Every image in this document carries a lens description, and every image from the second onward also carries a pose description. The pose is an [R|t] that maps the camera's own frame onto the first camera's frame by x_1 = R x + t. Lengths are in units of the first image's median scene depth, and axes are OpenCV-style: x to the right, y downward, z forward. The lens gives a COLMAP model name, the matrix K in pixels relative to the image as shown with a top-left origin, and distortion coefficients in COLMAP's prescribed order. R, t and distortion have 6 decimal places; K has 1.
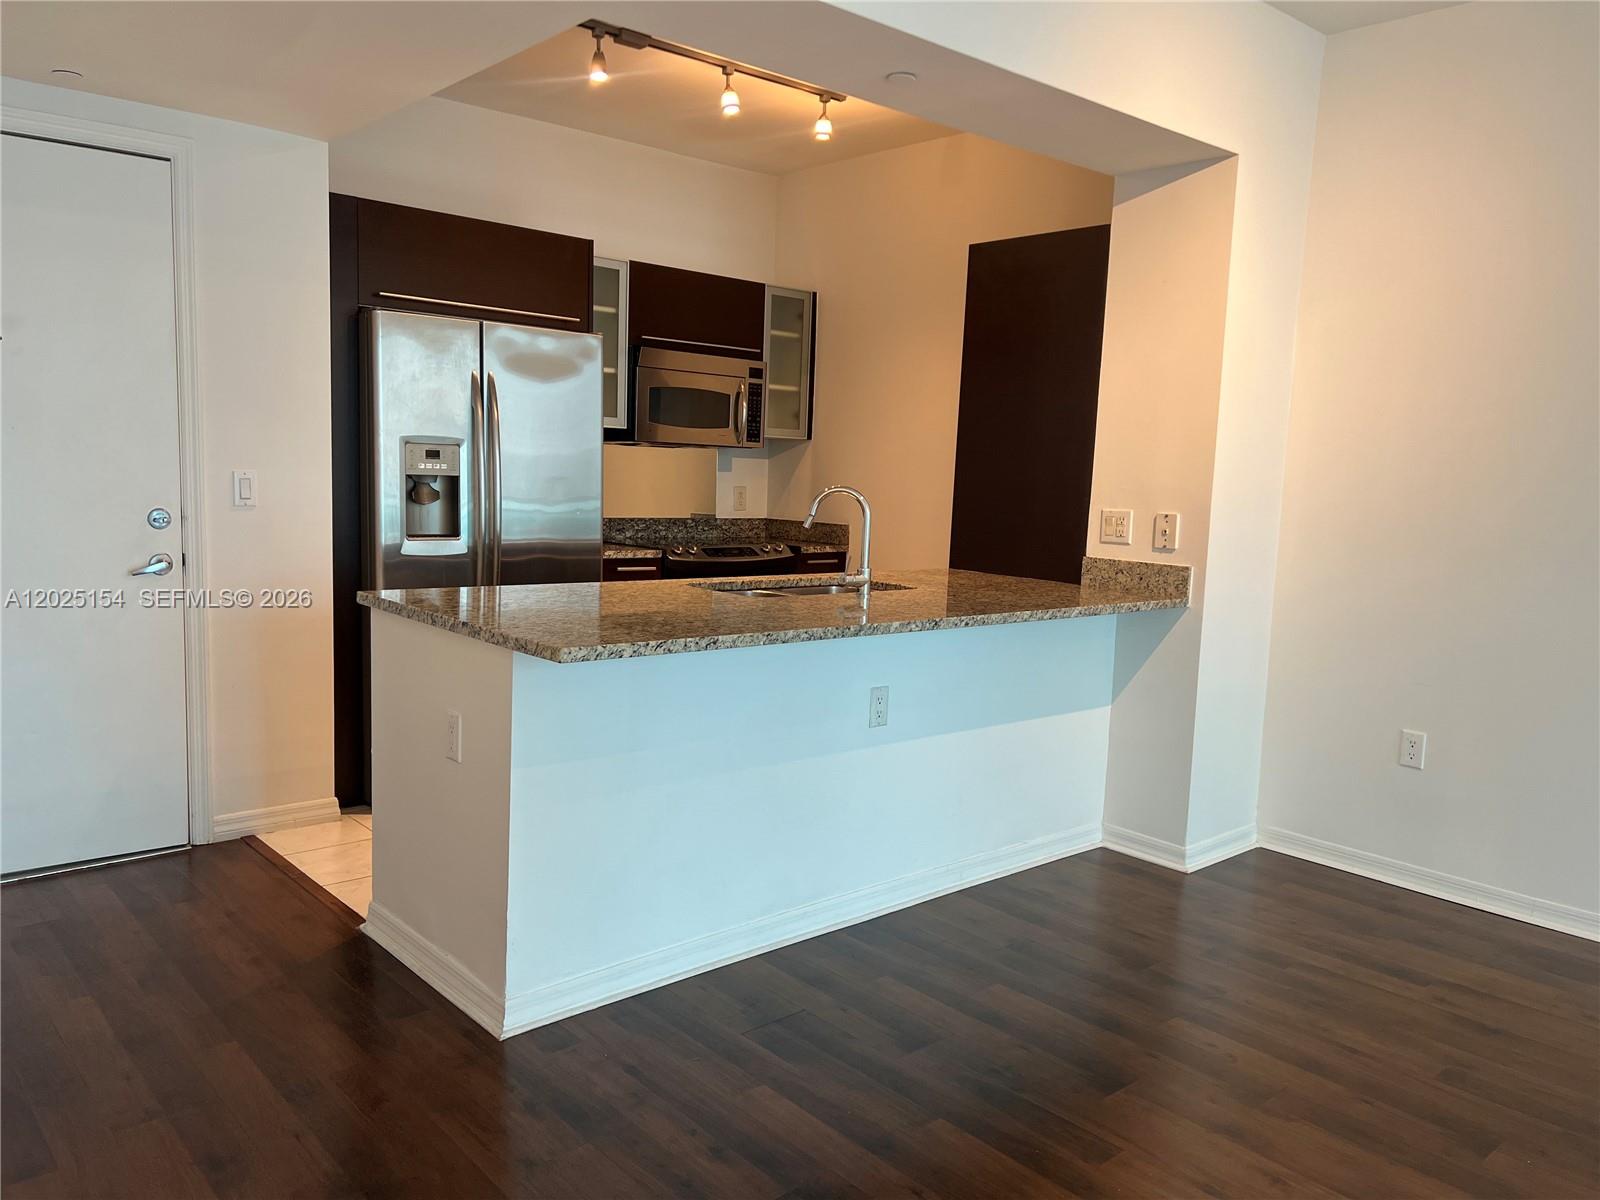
lens RADIAL K [[1201.7, 0, 799.9], [0, 1201.7, 600.6], [0, 0, 1]] dist [0.021897, -0.005798]
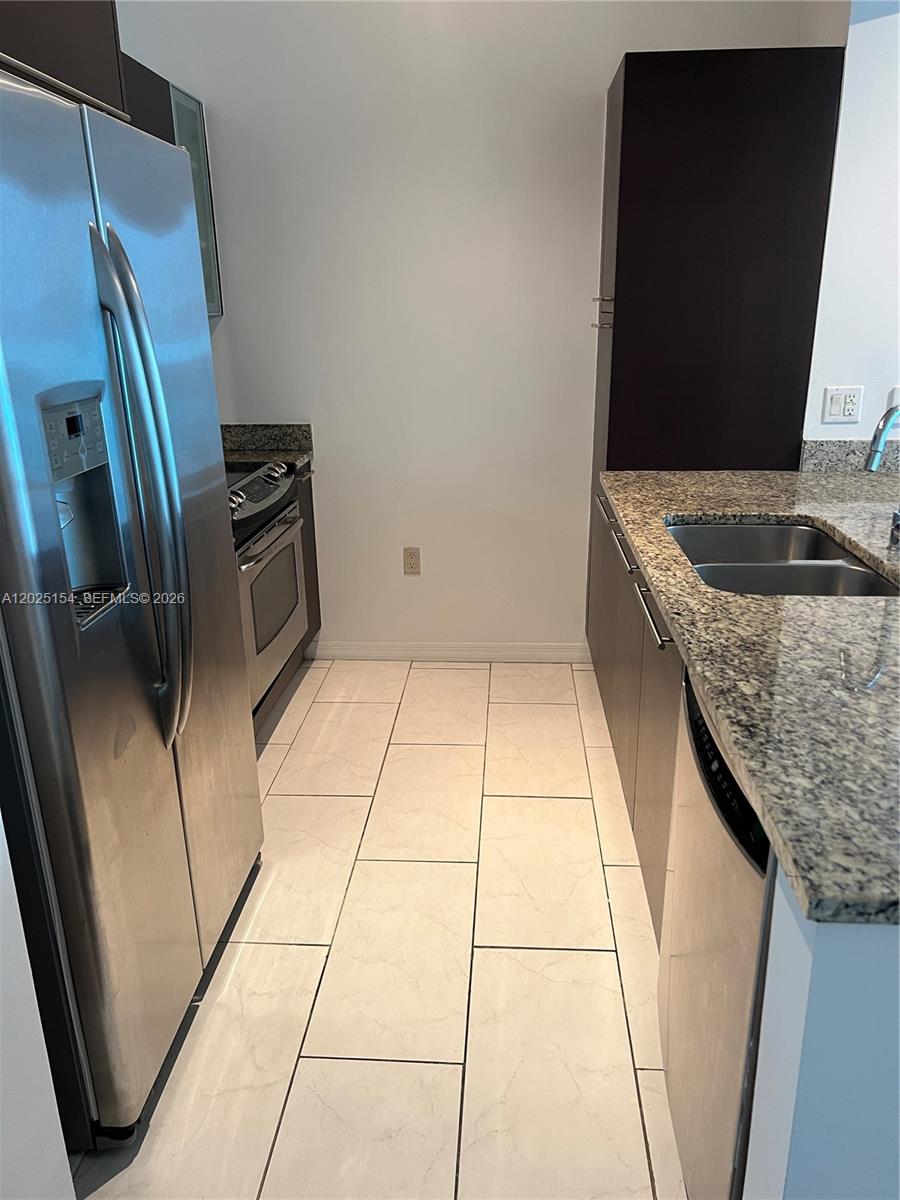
lens RADIAL K [[901.3, 0, 452.5], [0, 901.3, 597.0], [0, 0, 1]] dist [0.021897, -0.005798]
pose [[0.698384, -0.266826, 0.664126, -0.442780], [0.119586, 0.958367, 0.259290, -0.131312], [-0.705662, -0.101664, 0.701217, 0.664117]]
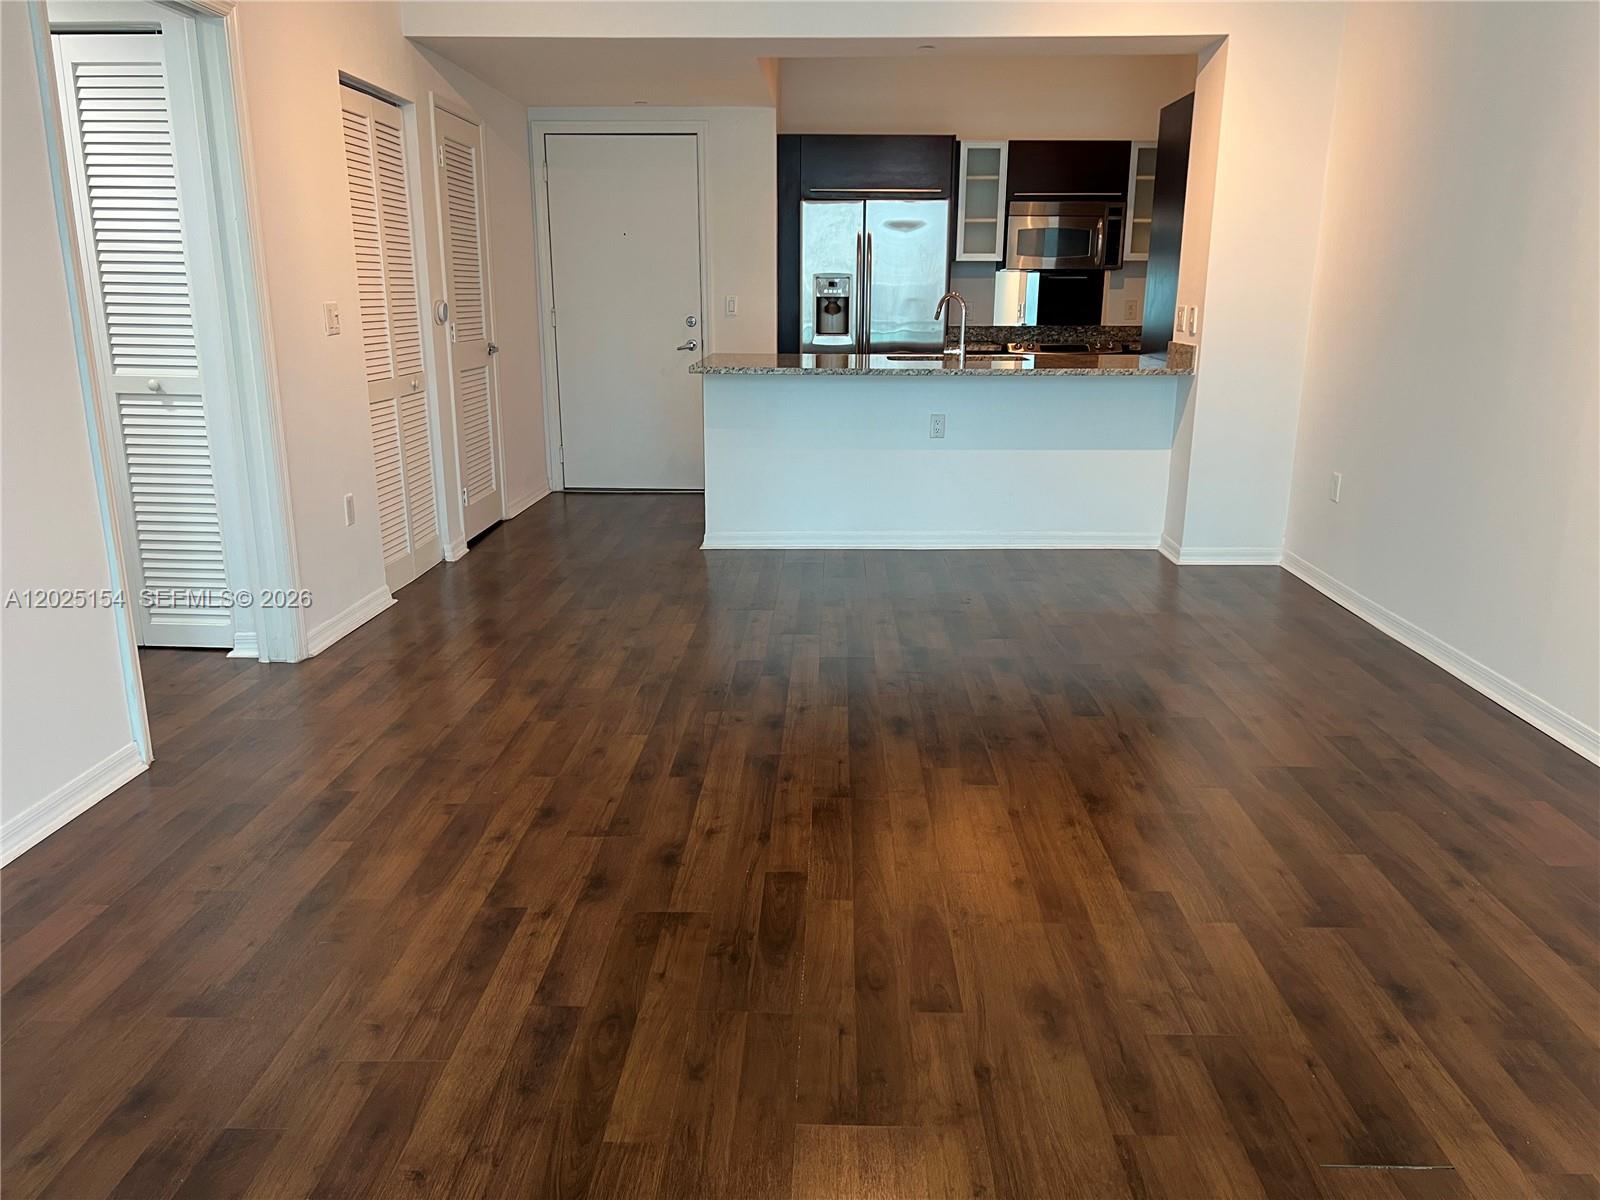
lens RADIAL K [[1201.7, 0, 802.0], [0, 1201.7, 602.2], [0, 0, 1]] dist [0.021897, -0.005798]
pose [[0.732694, 0.138753, -0.666263, 0.865071], [-0.050291, 0.987358, 0.150317, 0.069513], [0.678697, -0.076629, 0.730410, -0.312904]]
